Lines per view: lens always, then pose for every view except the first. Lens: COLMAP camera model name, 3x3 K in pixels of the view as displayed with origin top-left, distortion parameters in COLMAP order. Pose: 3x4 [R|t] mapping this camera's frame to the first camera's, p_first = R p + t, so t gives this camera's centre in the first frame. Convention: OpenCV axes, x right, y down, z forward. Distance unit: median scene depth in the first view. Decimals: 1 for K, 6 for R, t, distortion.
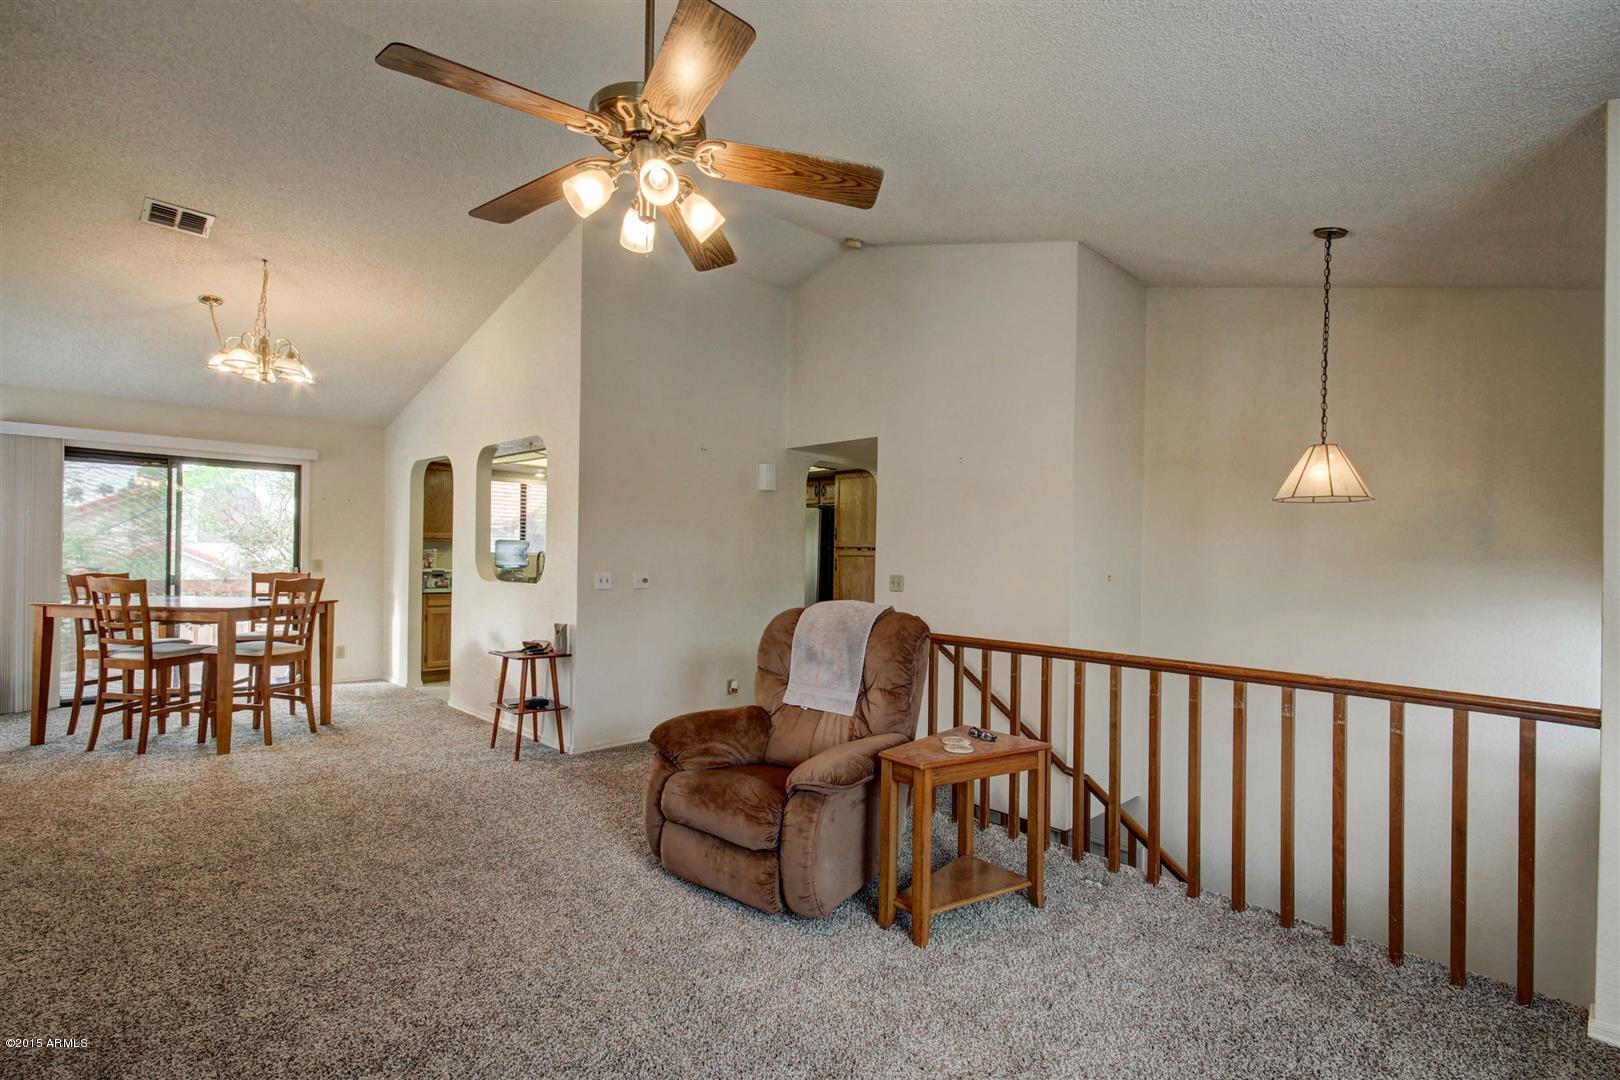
lens RADIAL K [[759.0, 0, 807.6], [0, 759.0, 550.5], [0, 0, 1]] dist [0.013496, -0.002225]
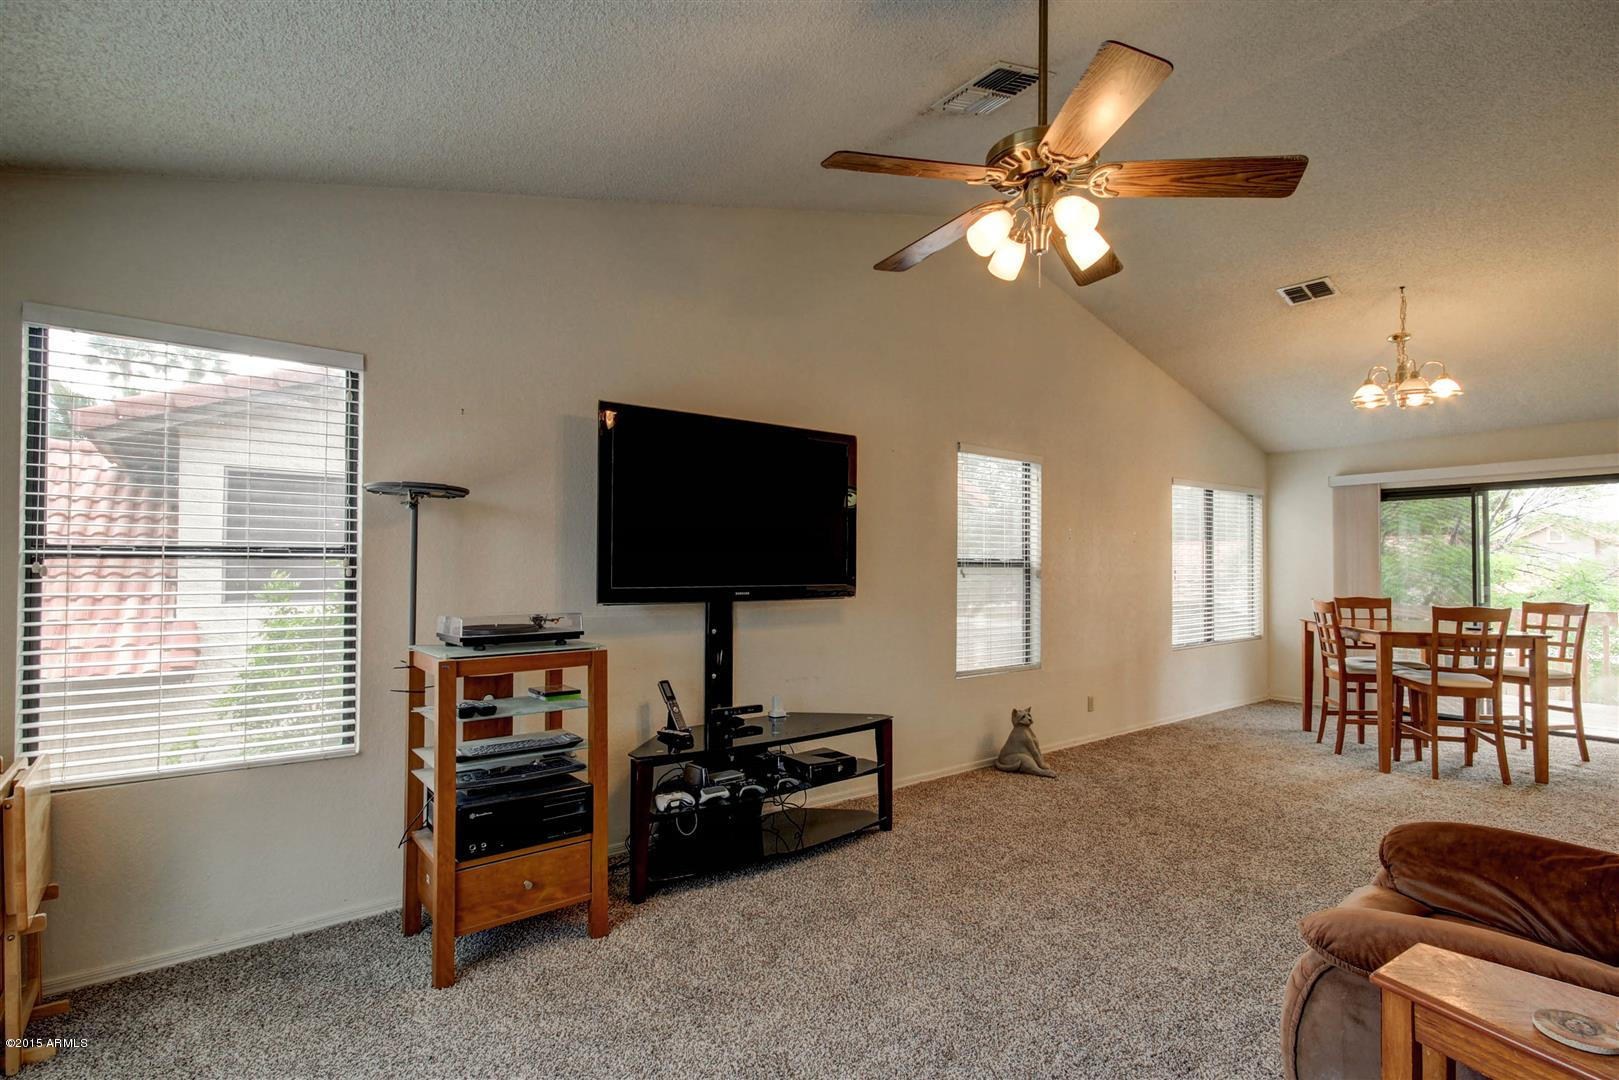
lens RADIAL K [[758.5, 0, 807.1], [0, 758.5, 550.5], [0, 0, 1]] dist [0.013496, -0.002225]
pose [[-0.131290, -0.042091, -0.990450, 0.362090], [-0.000208, 0.999099, -0.042431, 0.008527], [0.991344, -0.005365, -0.131180, 0.343707]]
